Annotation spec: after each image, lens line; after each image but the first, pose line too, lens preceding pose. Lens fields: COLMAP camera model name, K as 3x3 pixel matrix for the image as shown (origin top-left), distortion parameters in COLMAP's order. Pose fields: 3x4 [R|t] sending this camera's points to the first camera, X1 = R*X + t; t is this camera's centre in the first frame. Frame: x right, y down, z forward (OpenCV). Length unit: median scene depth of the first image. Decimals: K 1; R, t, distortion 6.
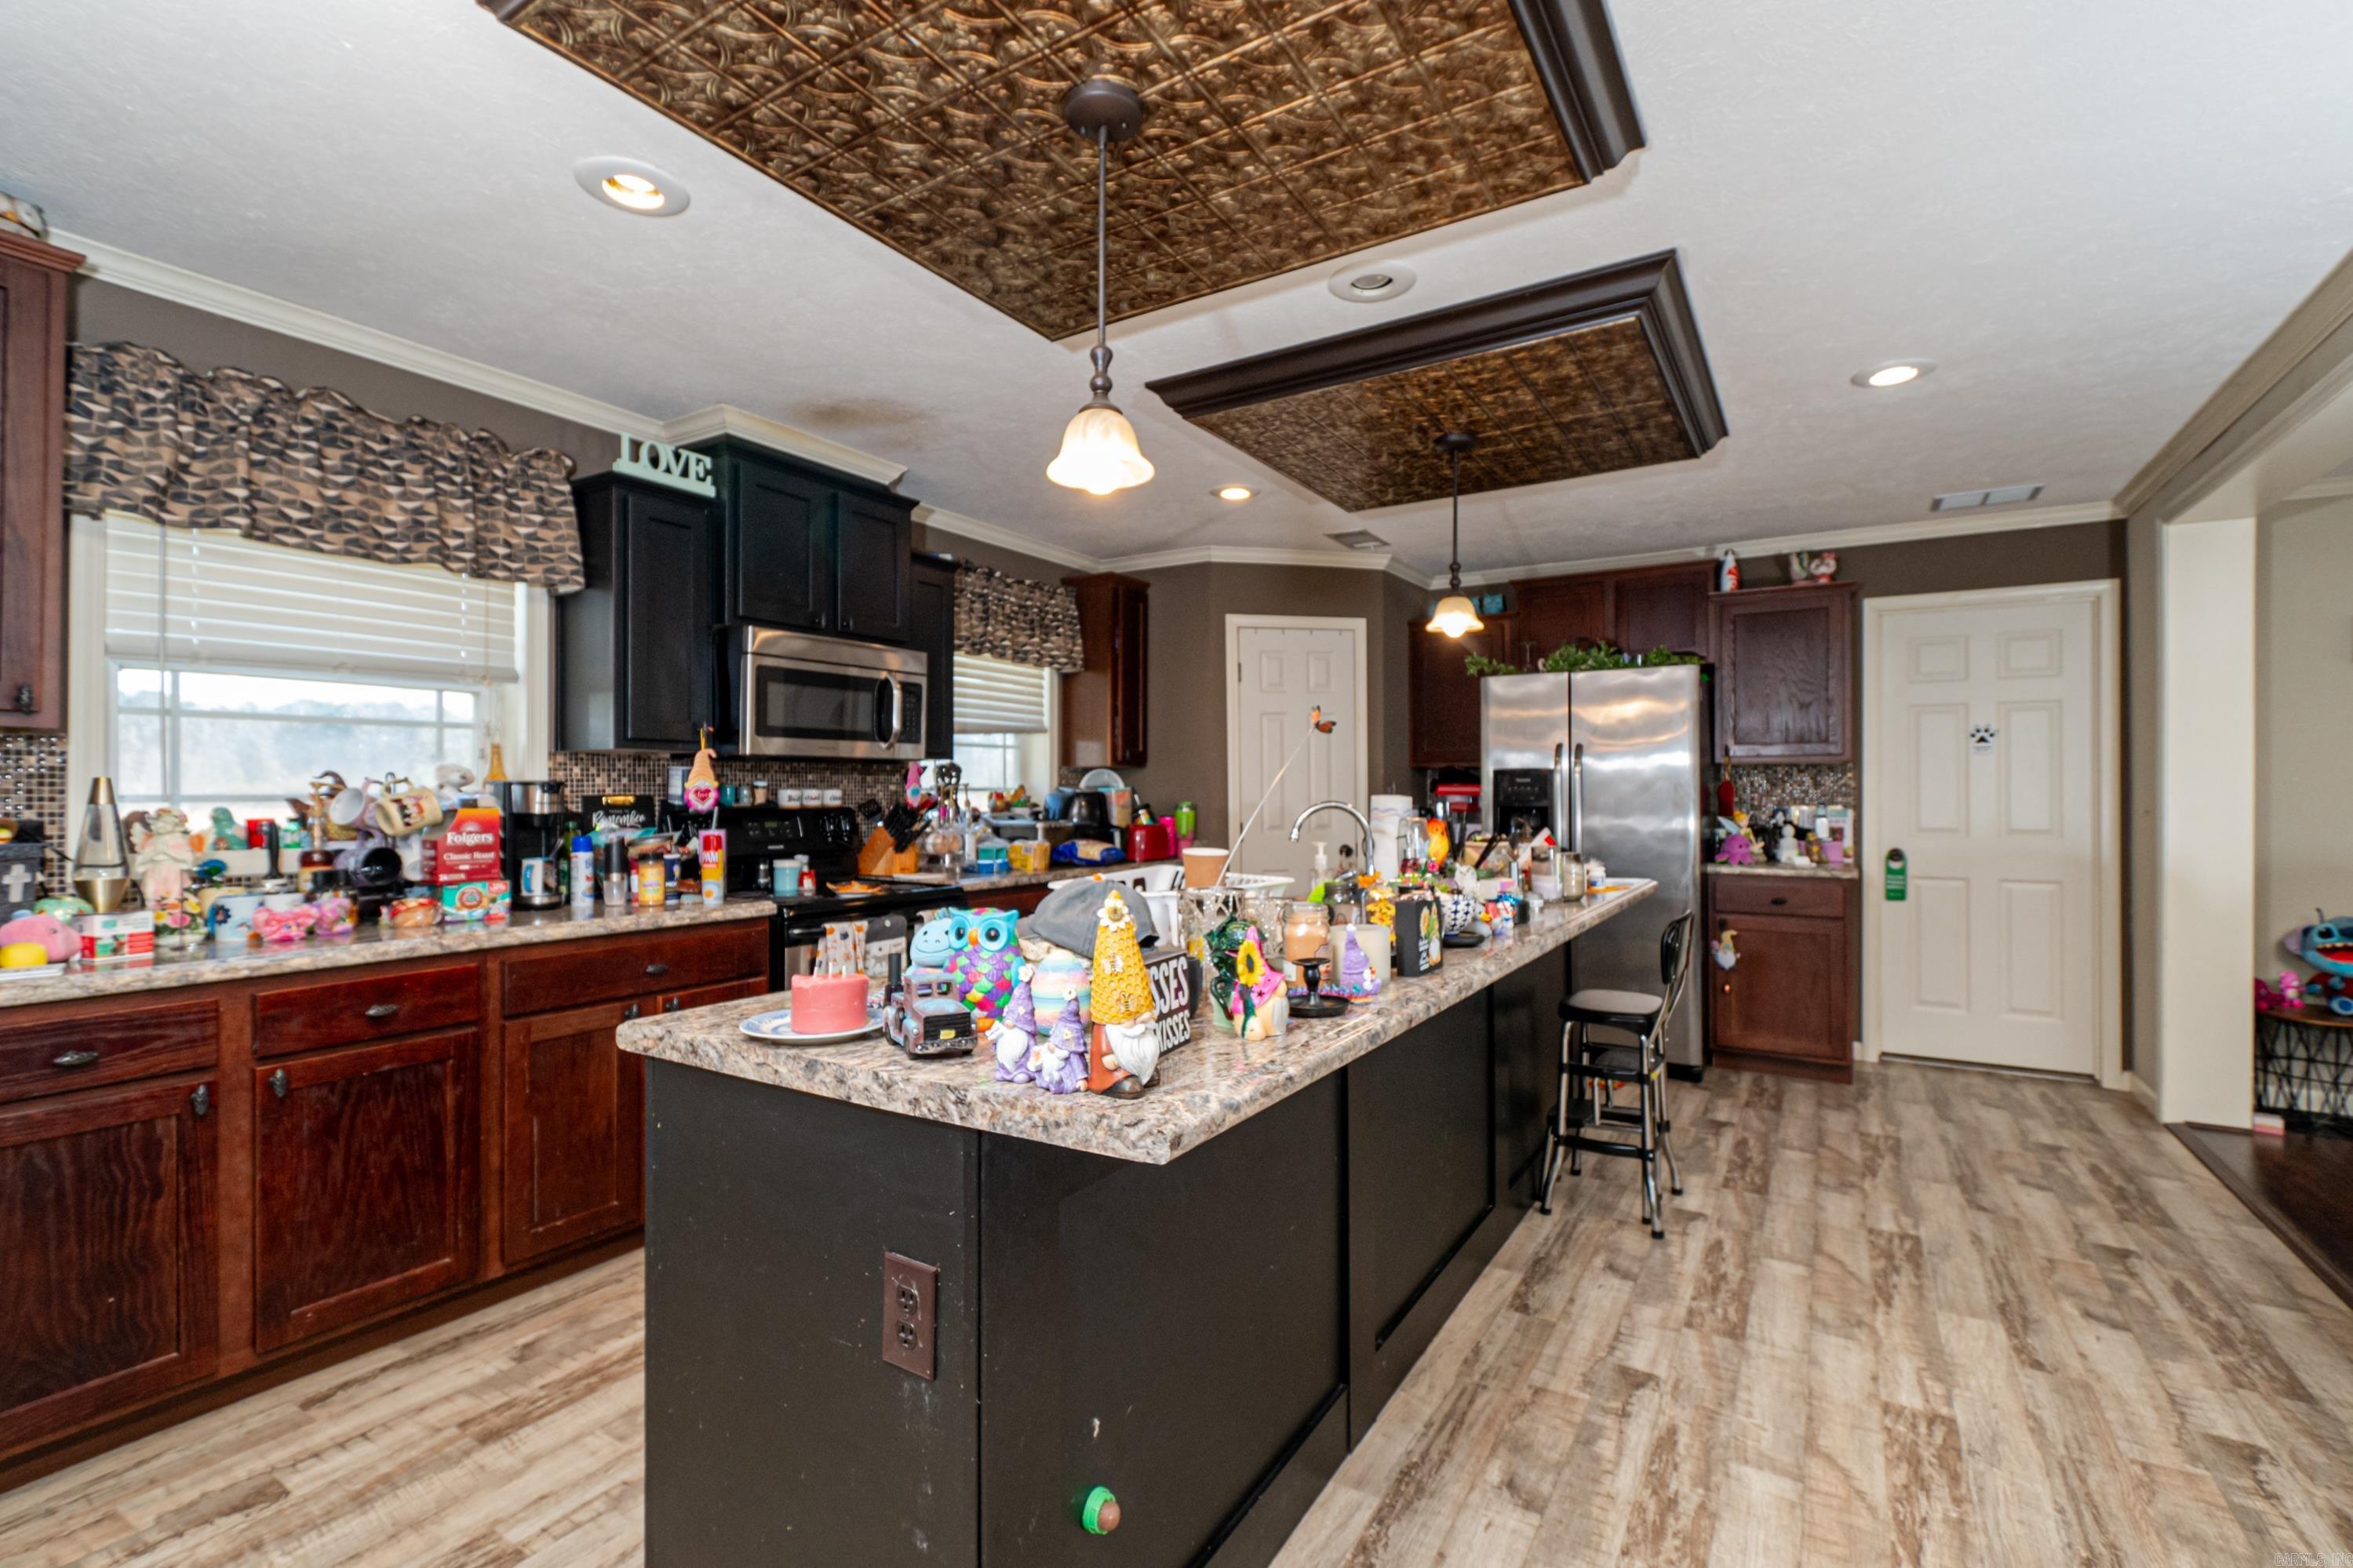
lens RADIAL K [[1064.0, 0, 1180.9], [0, 1064.0, 789.2], [0, 0, 1]] dist [0.000275, 0.001229]
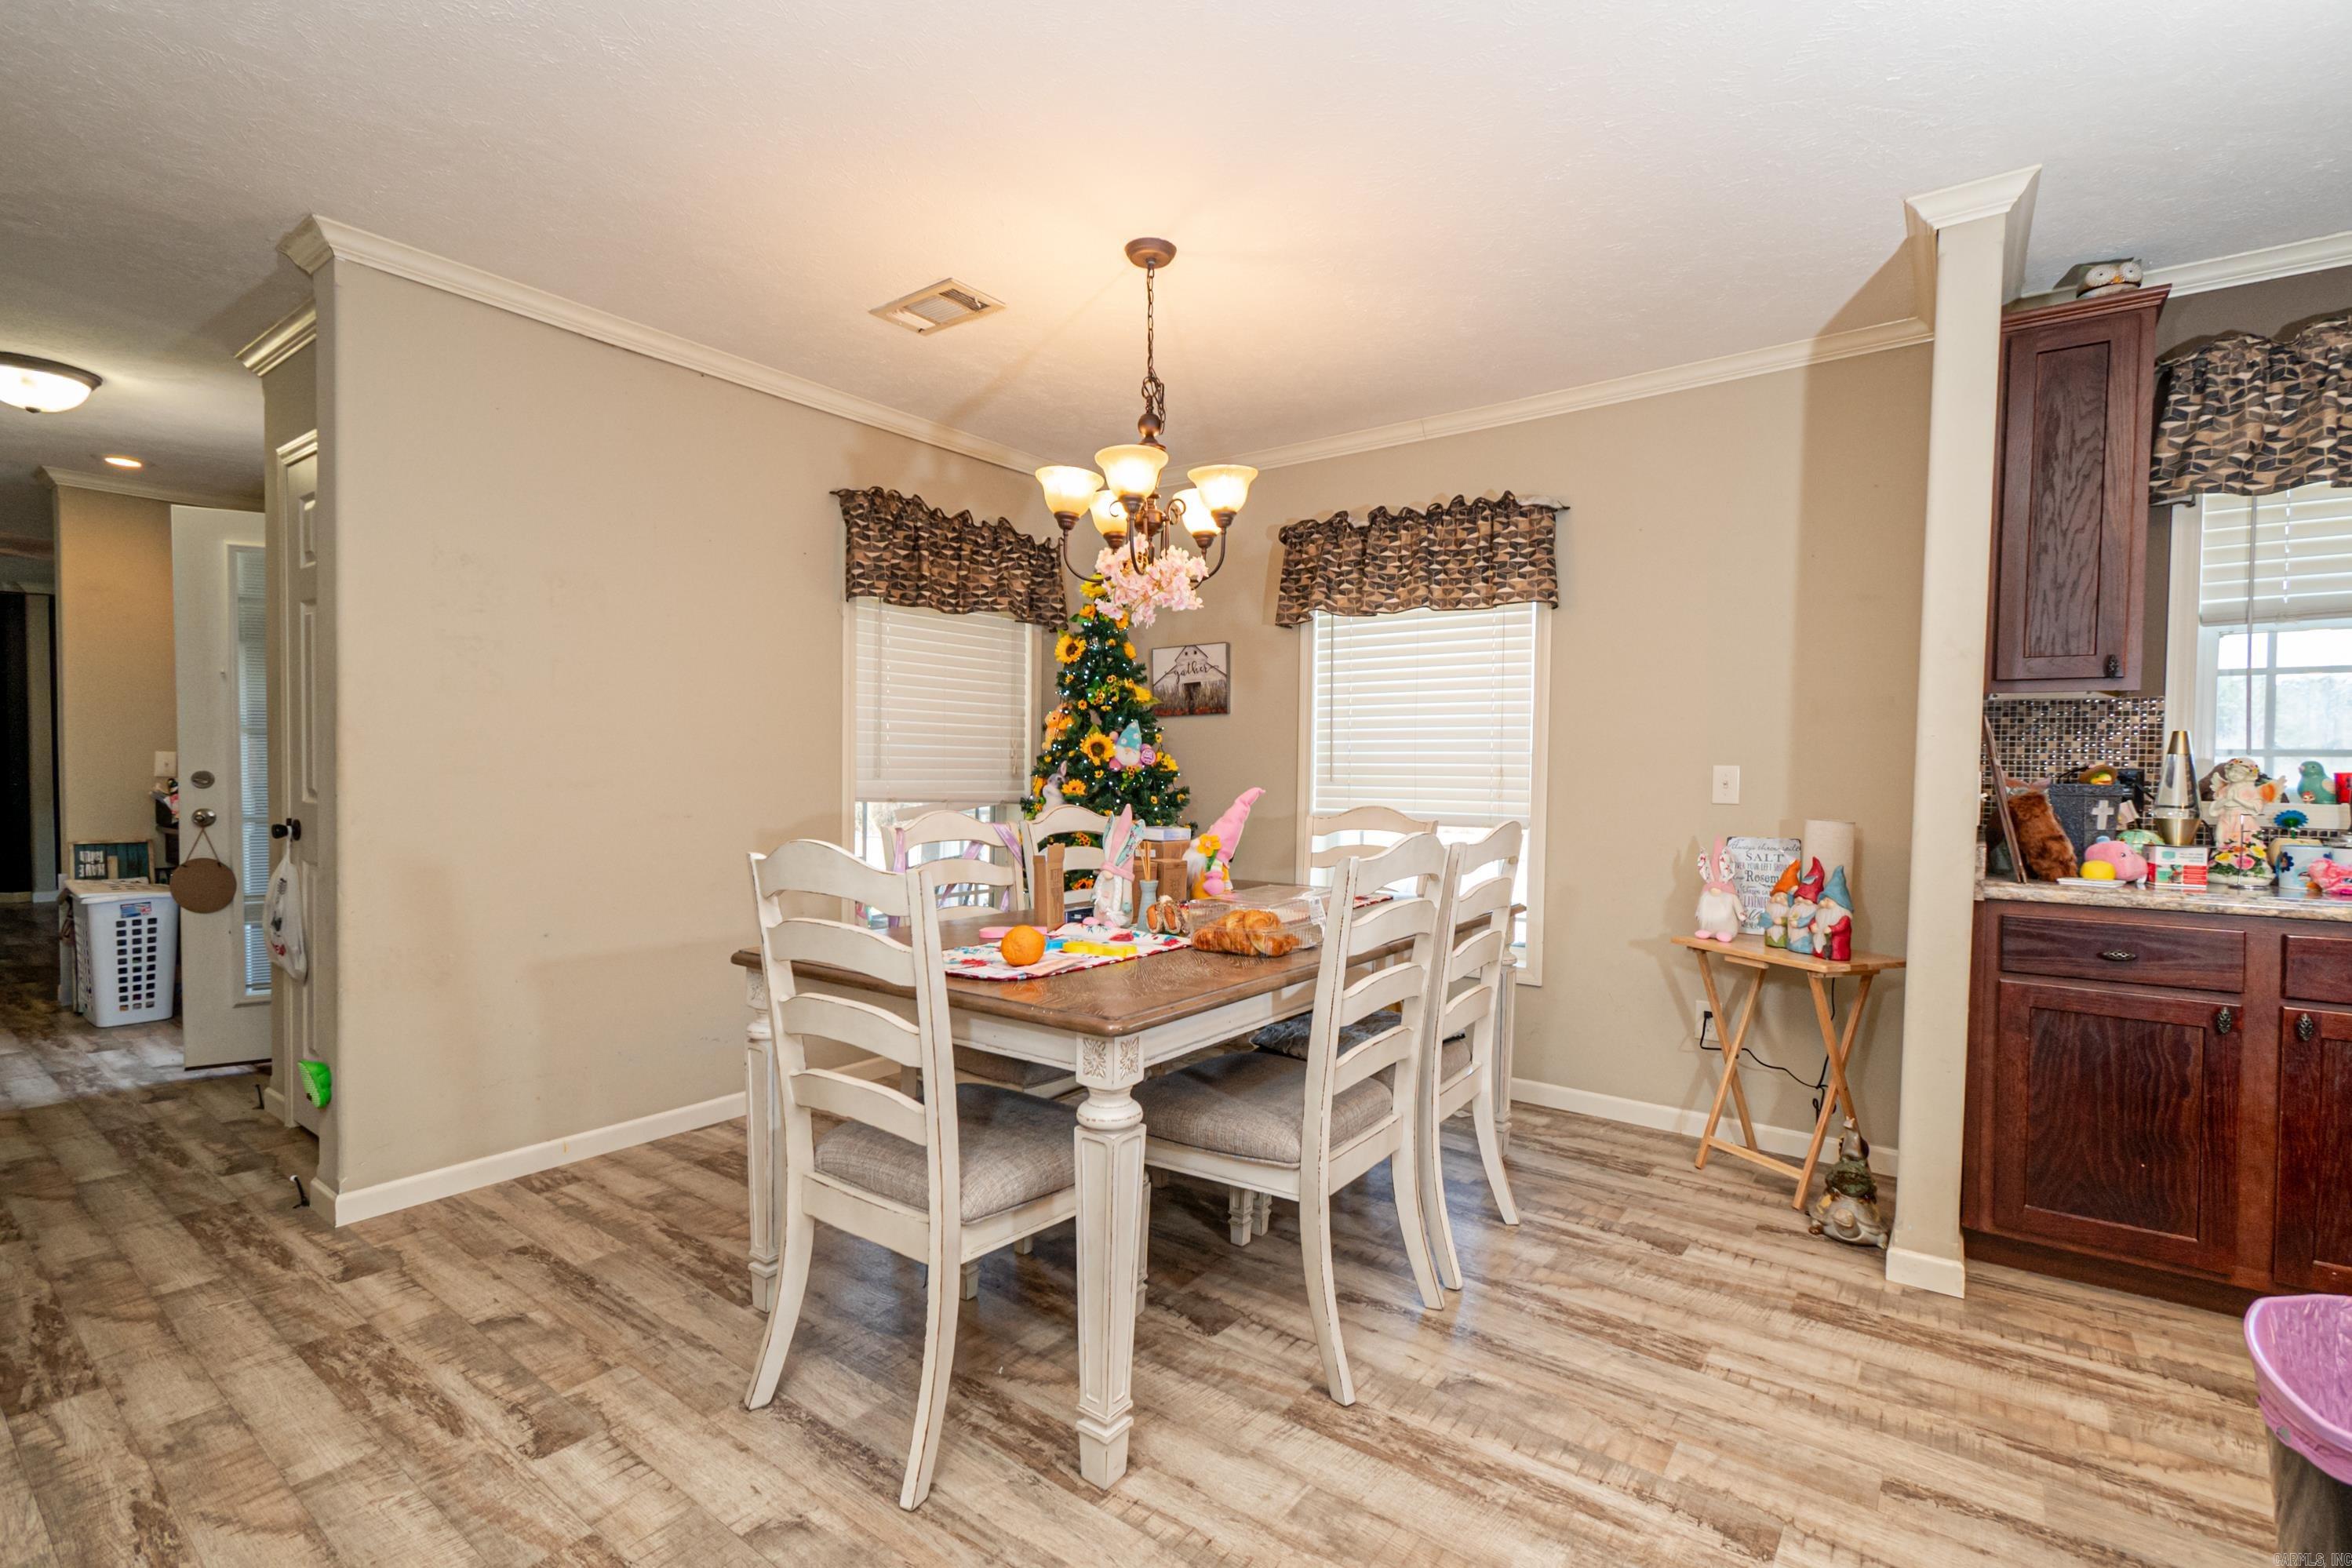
lens RADIAL K [[1063.6, 0, 1185.6], [0, 1063.6, 789.2], [0, 0, 1]] dist [0.000275, 0.001229]
pose [[-0.079749, 0.021304, -0.996587, 0.214290], [-0.013398, 0.999658, 0.022441, 0.039008], [0.996725, 0.015142, -0.079436, 0.019858]]
